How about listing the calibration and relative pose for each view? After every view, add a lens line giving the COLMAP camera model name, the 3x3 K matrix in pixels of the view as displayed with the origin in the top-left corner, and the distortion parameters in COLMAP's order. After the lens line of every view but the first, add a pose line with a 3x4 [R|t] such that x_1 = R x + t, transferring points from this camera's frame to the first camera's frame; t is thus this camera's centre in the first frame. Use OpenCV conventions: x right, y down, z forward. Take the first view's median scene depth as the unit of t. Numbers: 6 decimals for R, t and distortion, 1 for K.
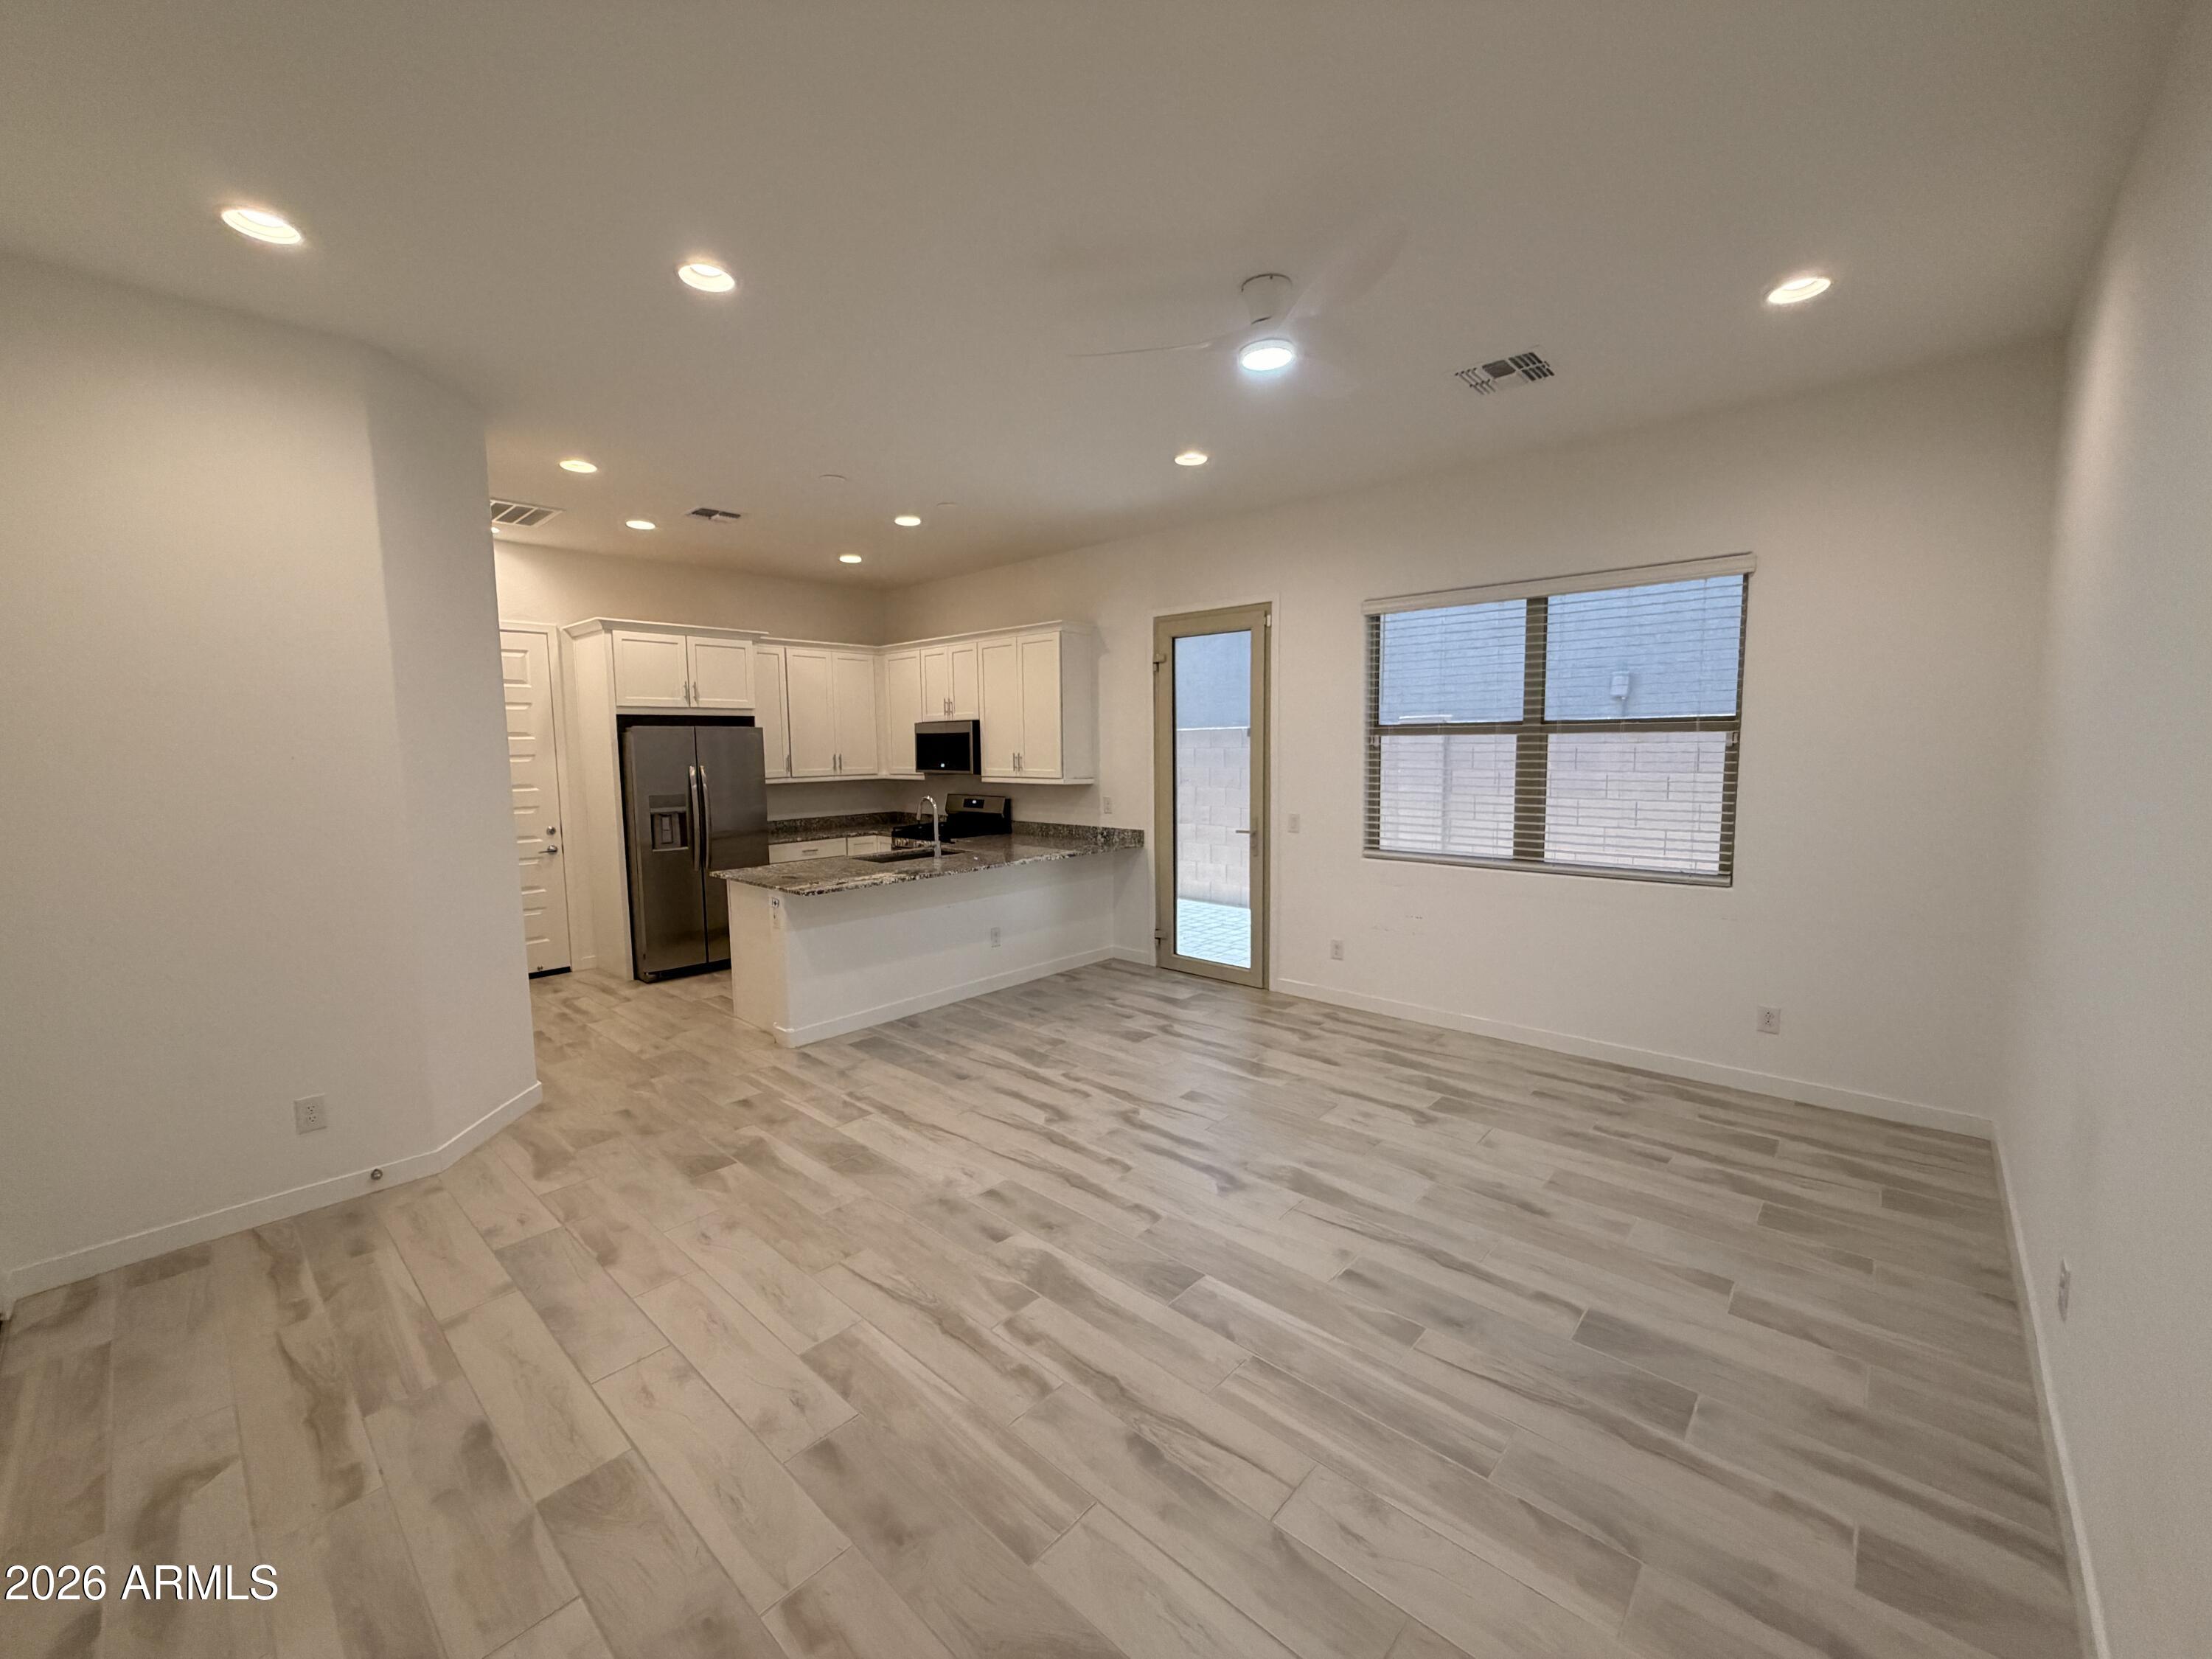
lens RADIAL K [[881.3, 0, 1102.8], [0, 881.3, 828.8], [0, 0, 1]] dist [0.001624, -0.000086]
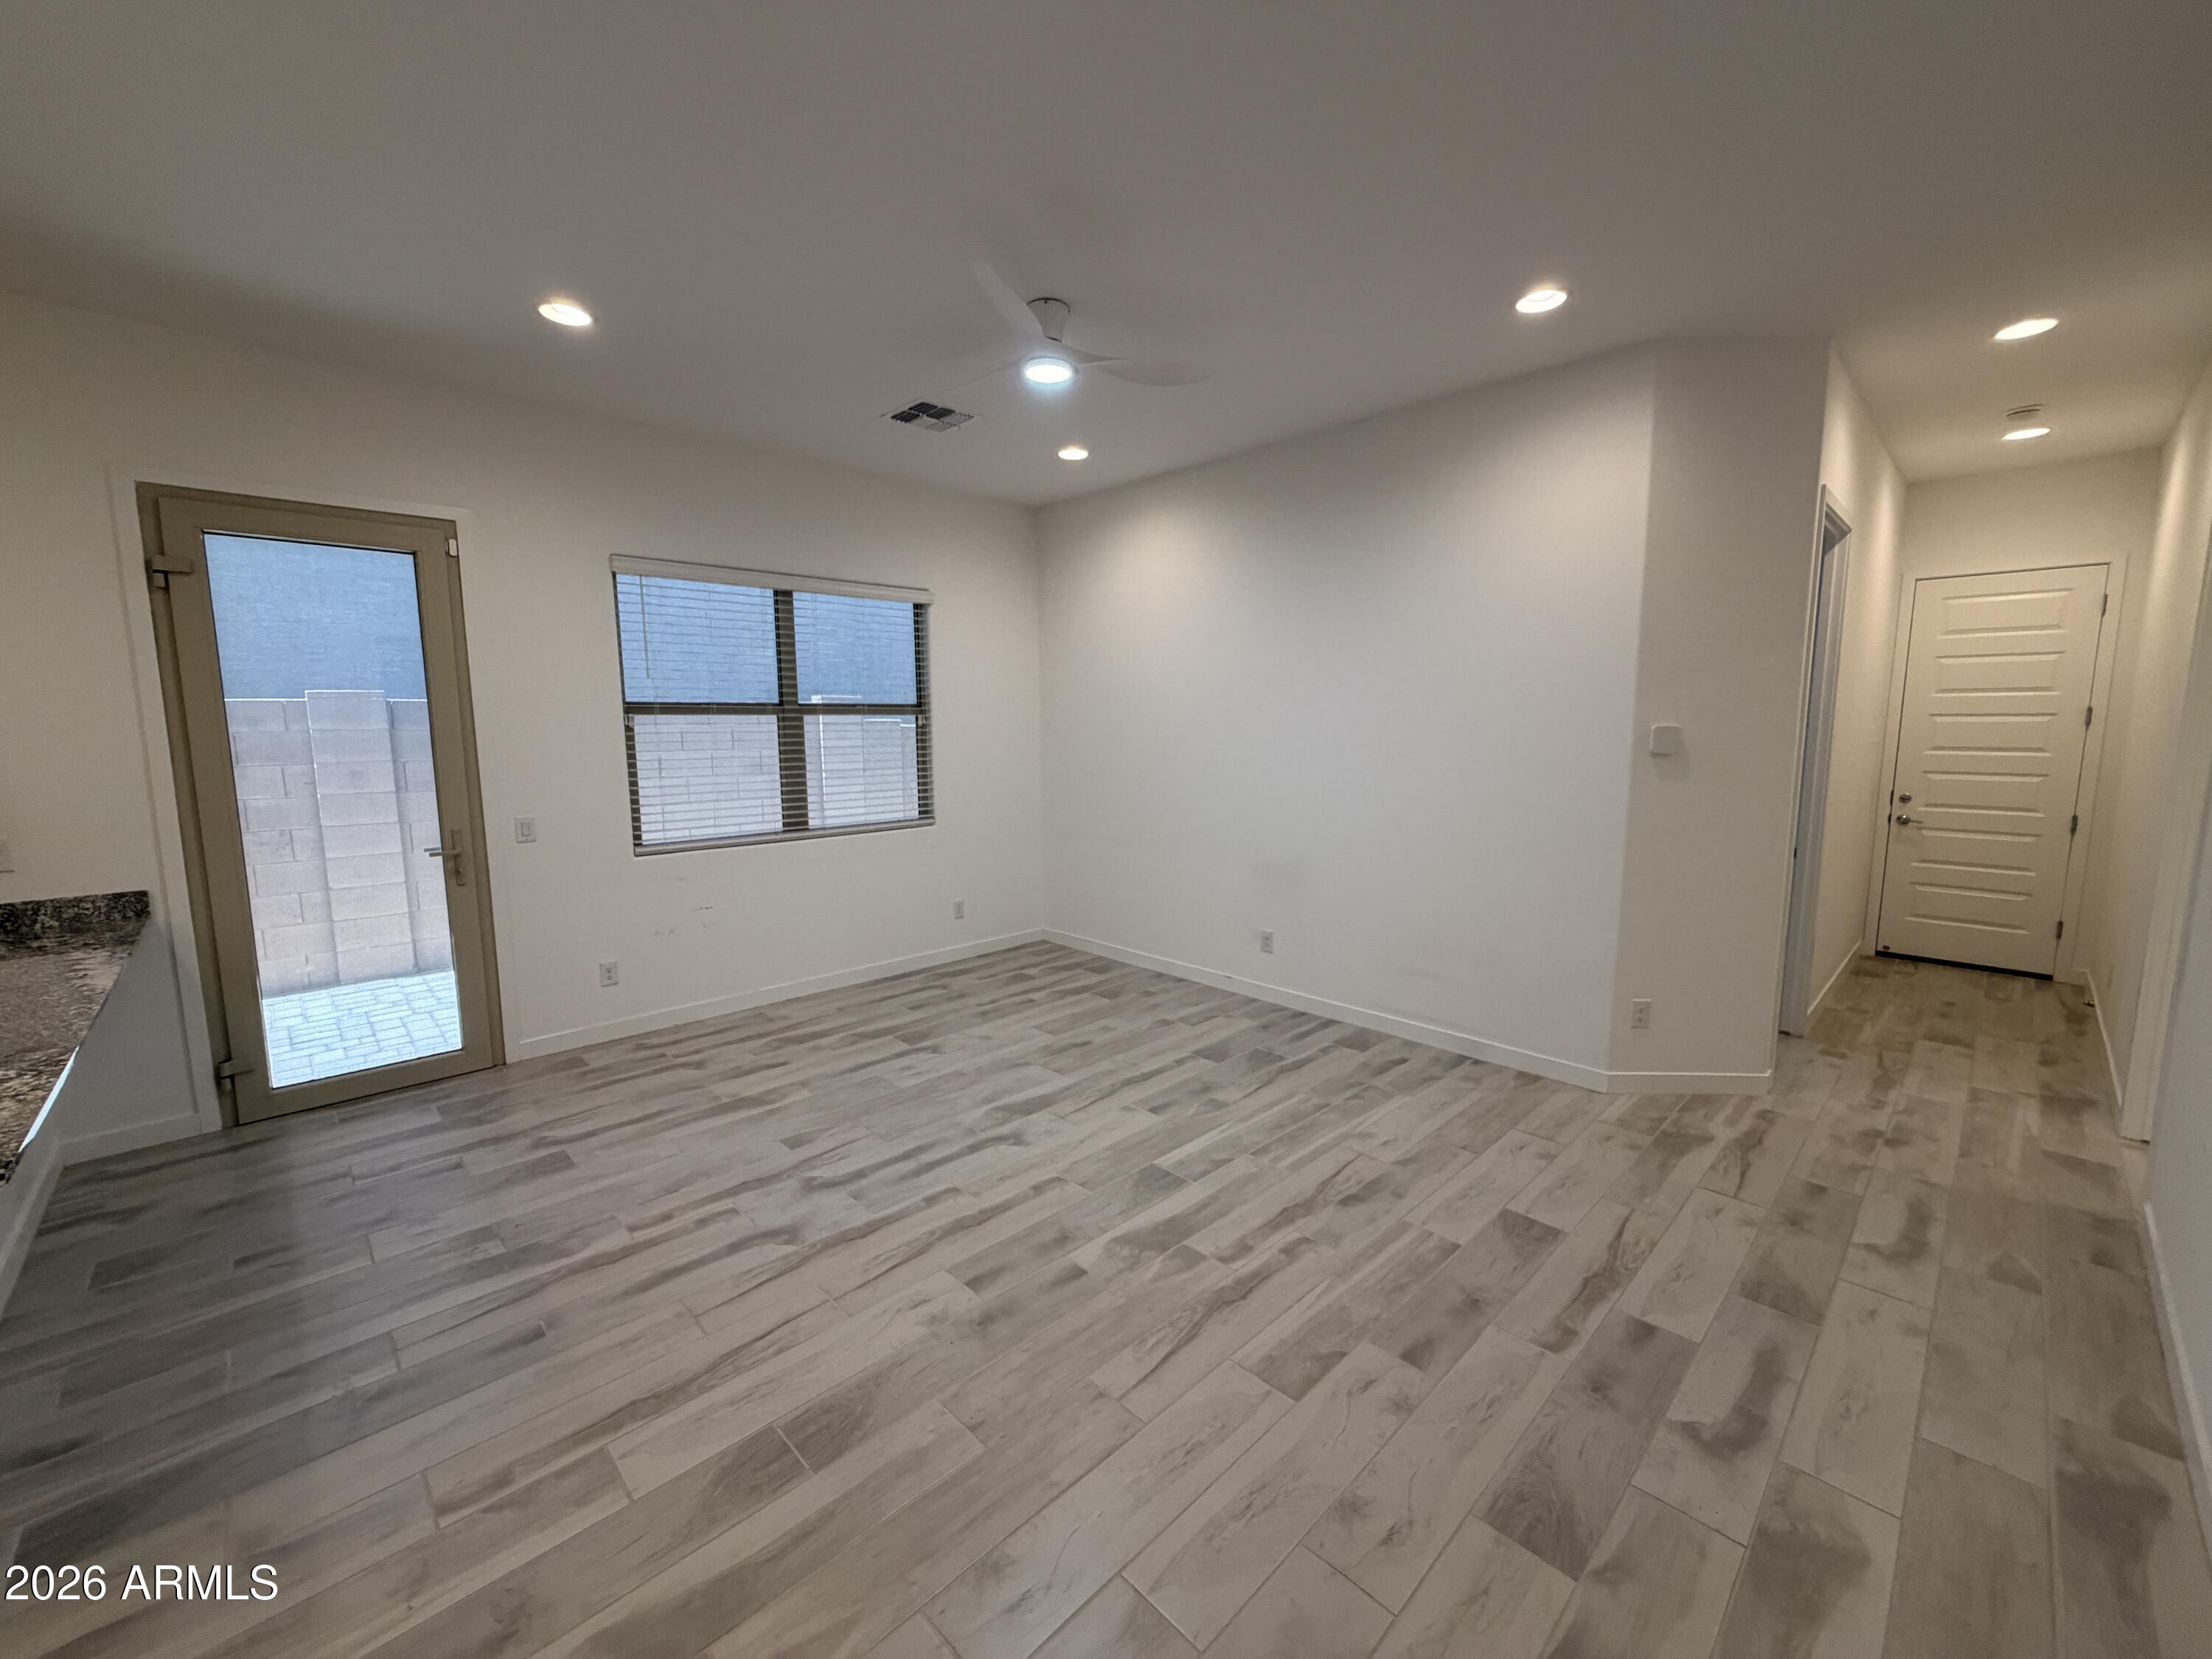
lens RADIAL K [[881.3, 0, 1102.8], [0, 881.3, 828.8], [0, 0, 1]] dist [0.001624, -0.000086]
pose [[0.063518, -0.112590, 0.991609, -0.592248], [0.102521, 0.989095, 0.105737, -0.043383], [-0.992701, 0.094945, 0.074368, 0.542615]]
